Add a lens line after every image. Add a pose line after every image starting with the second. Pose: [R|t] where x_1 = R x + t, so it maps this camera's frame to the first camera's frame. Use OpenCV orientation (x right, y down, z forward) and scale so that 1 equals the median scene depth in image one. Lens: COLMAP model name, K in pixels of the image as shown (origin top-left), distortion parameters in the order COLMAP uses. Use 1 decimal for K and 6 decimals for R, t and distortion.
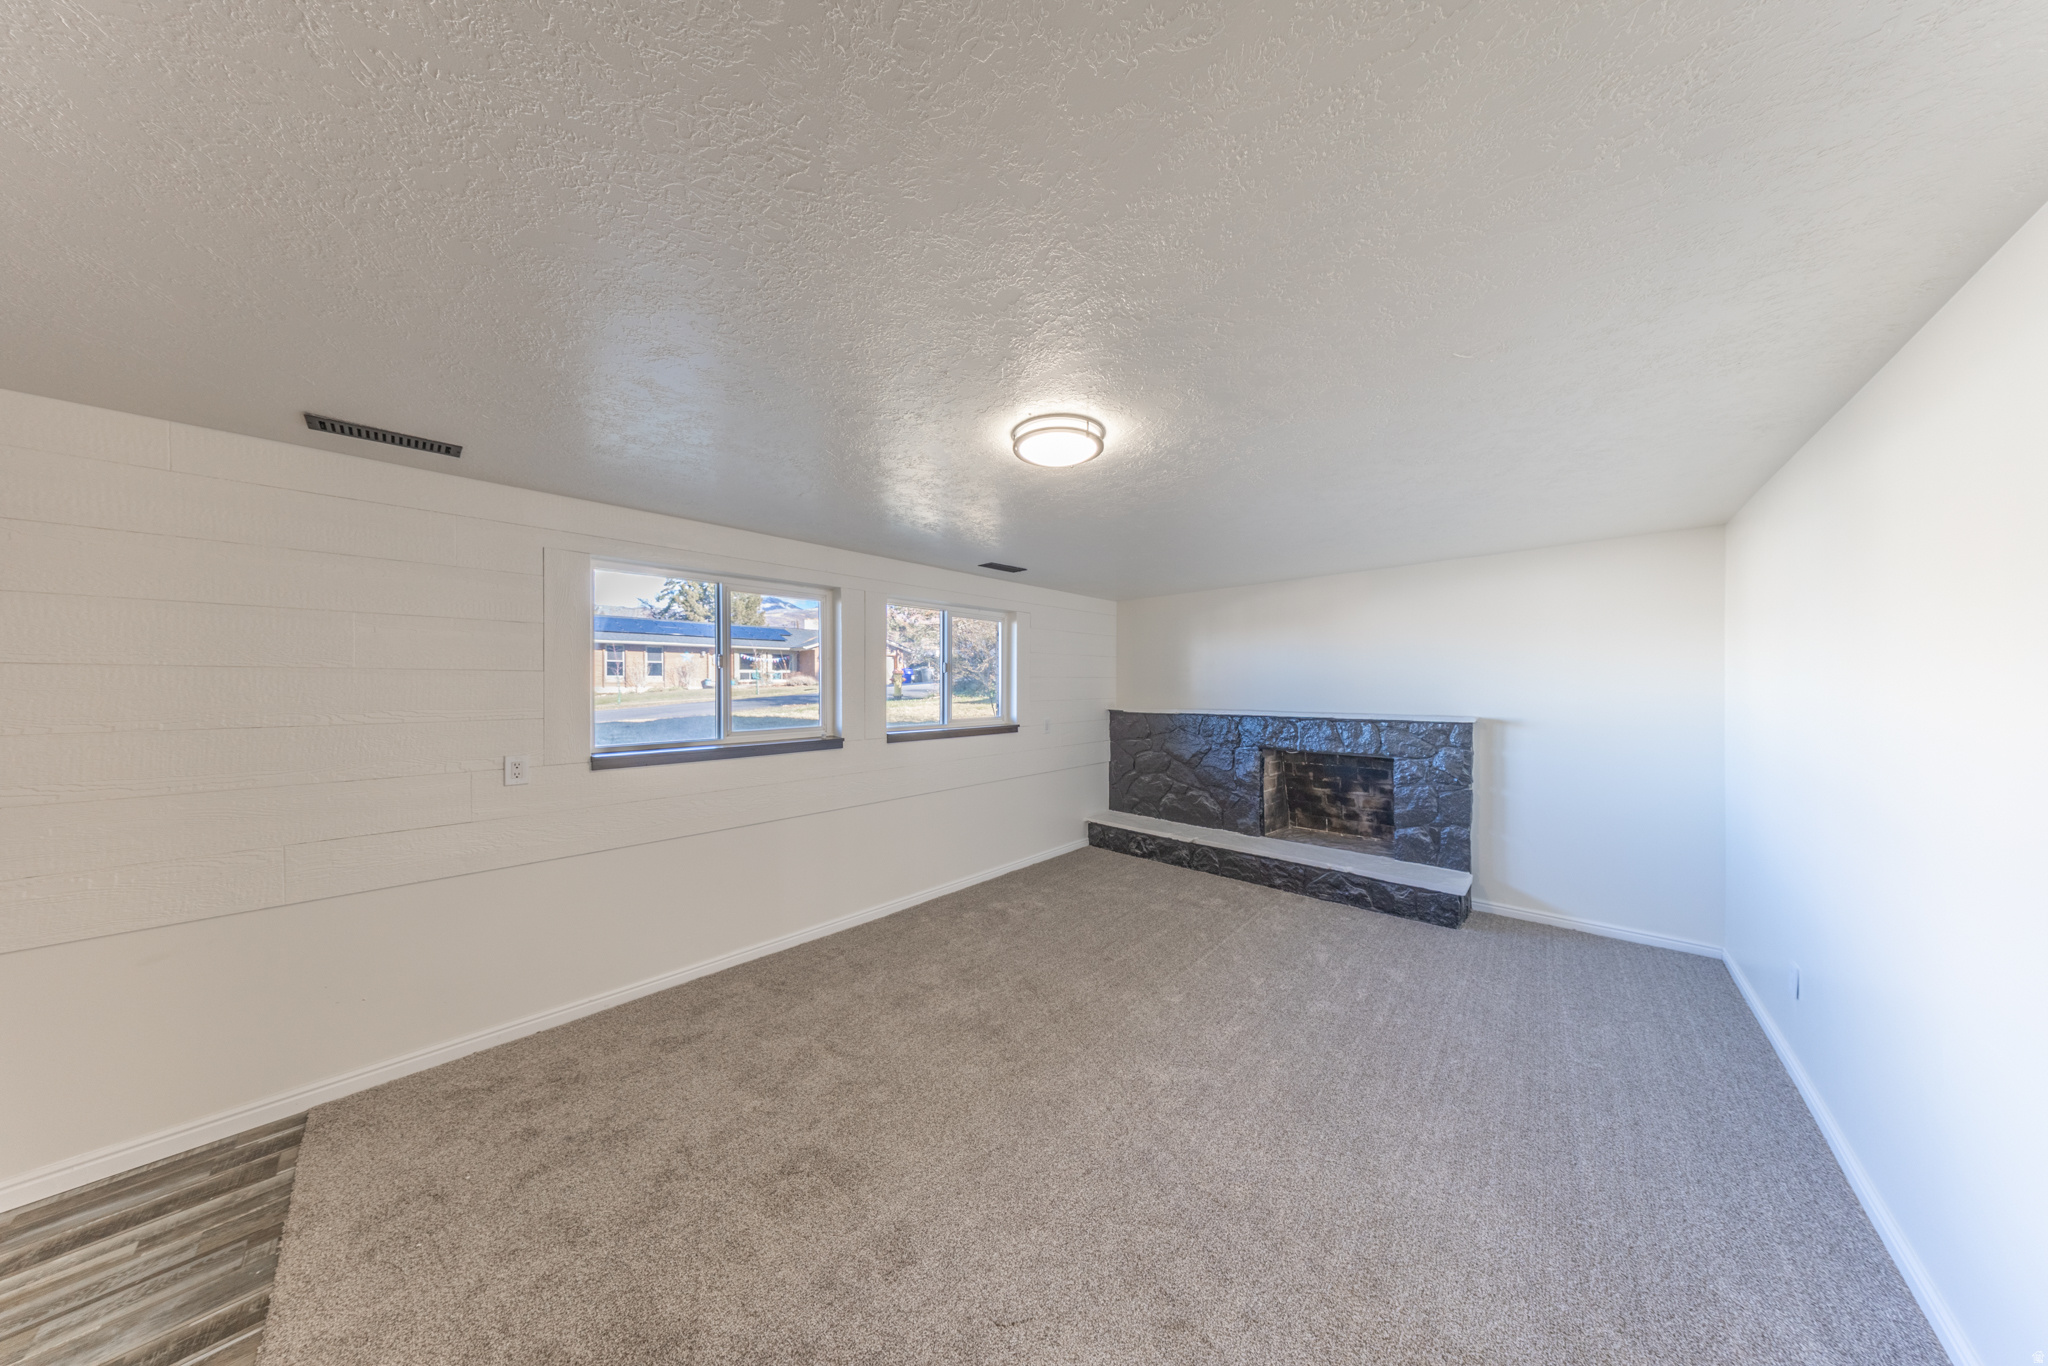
lens RADIAL K [[593.2, 0, 1019.3], [0, 593.2, 687.8], [0, 0, 1]] dist [0.002194, -0.000001]
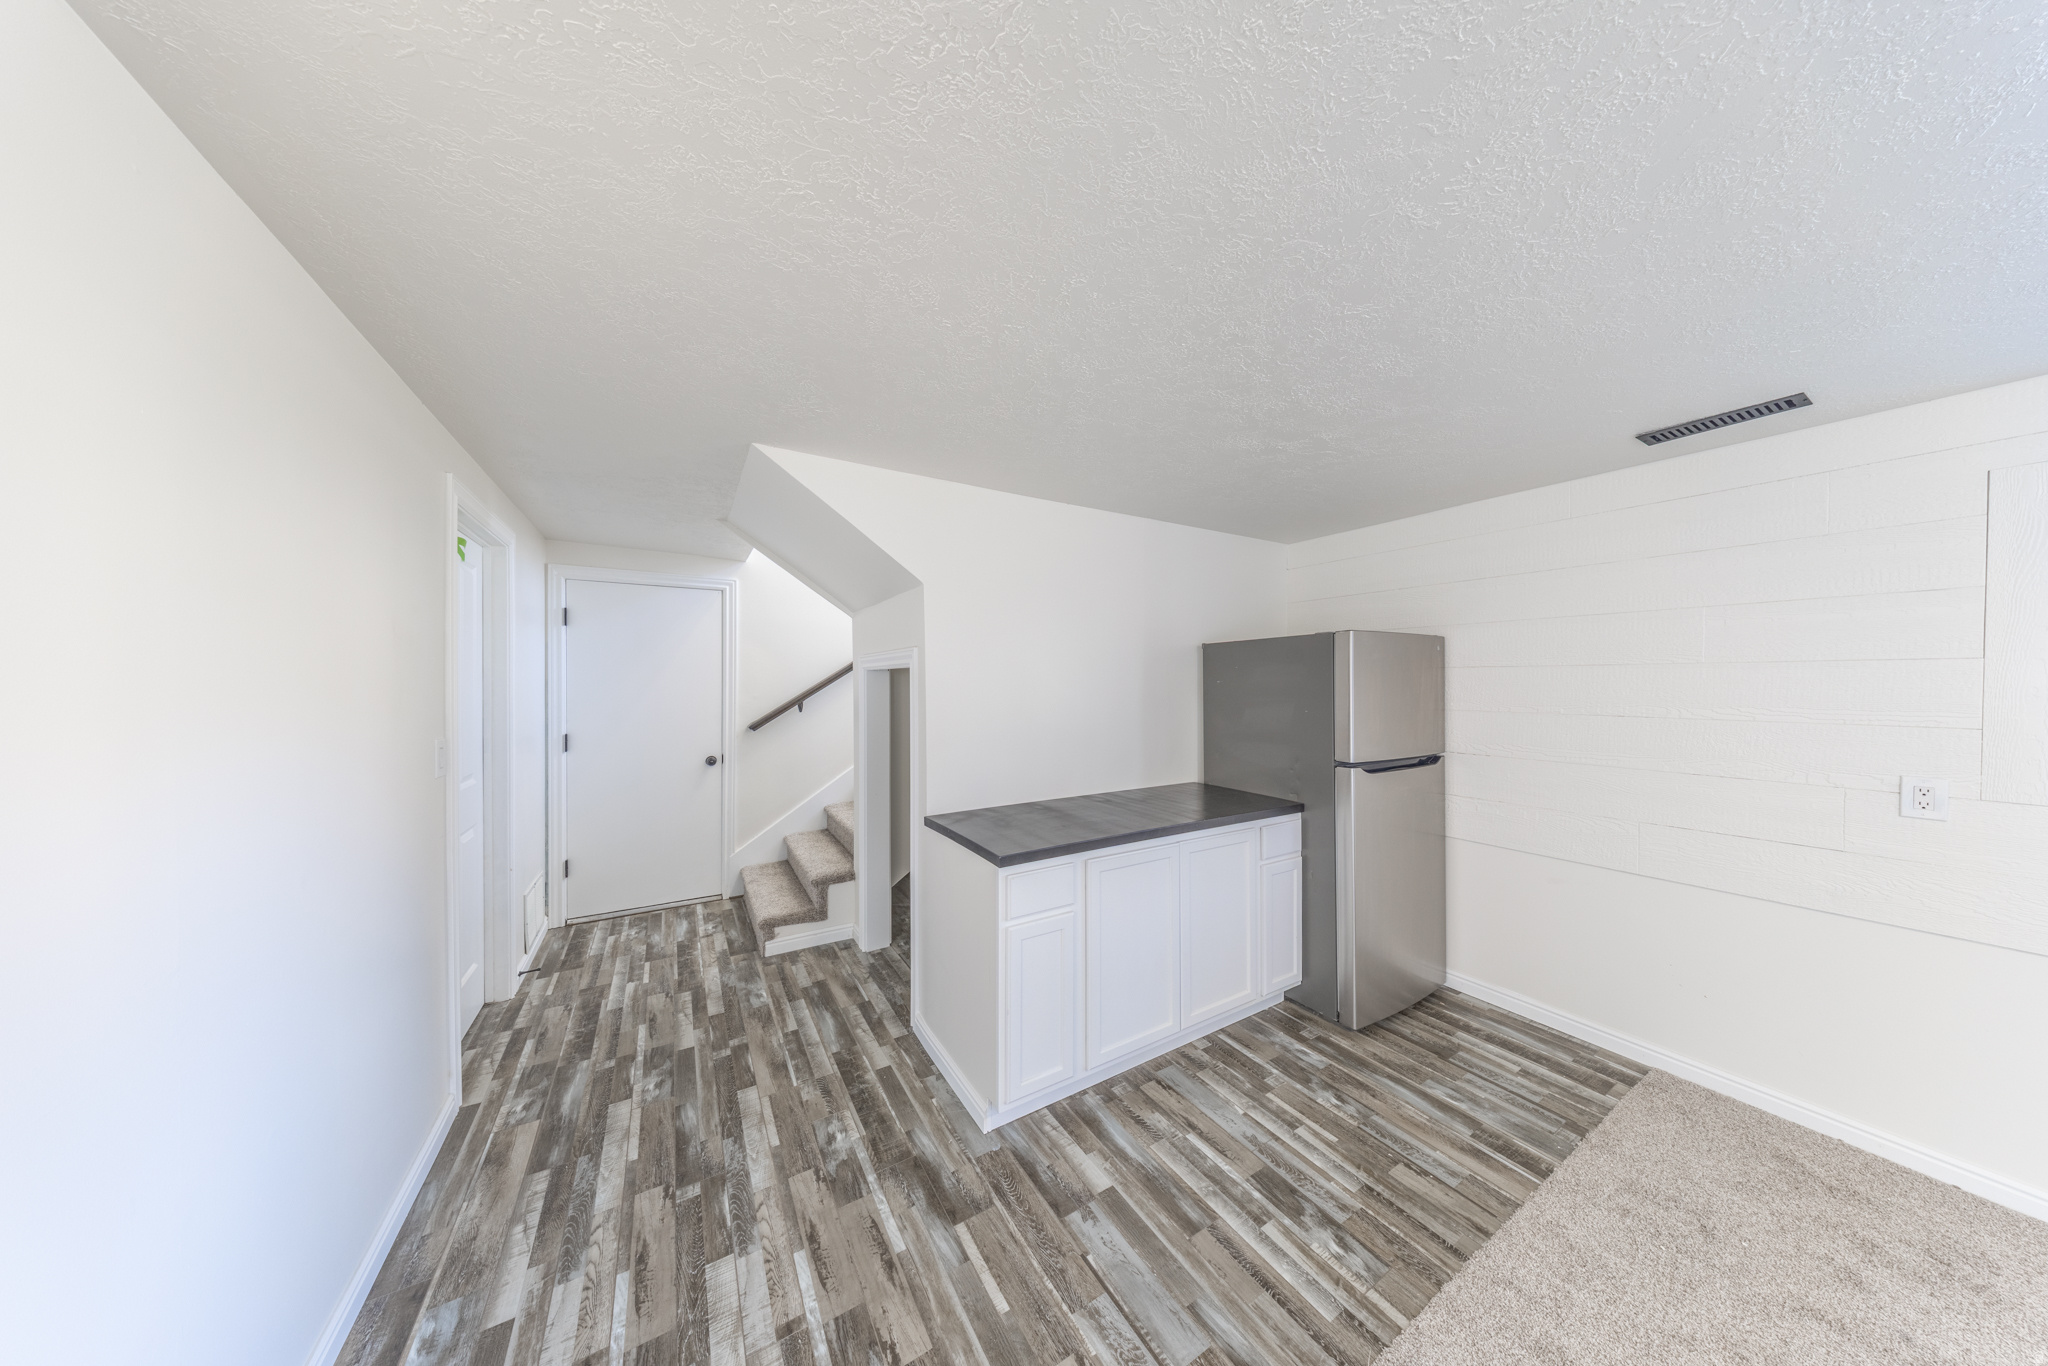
lens RADIAL K [[593.2, 0, 1020.0], [0, 593.2, 682.6], [0, 0, 1]] dist [0.002194, -0.000001]
pose [[-0.285625, 0.007481, -0.958312, 0.211886], [0.006299, 0.999963, 0.005929, -0.016078], [0.958321, -0.004343, -0.285662, 0.229512]]
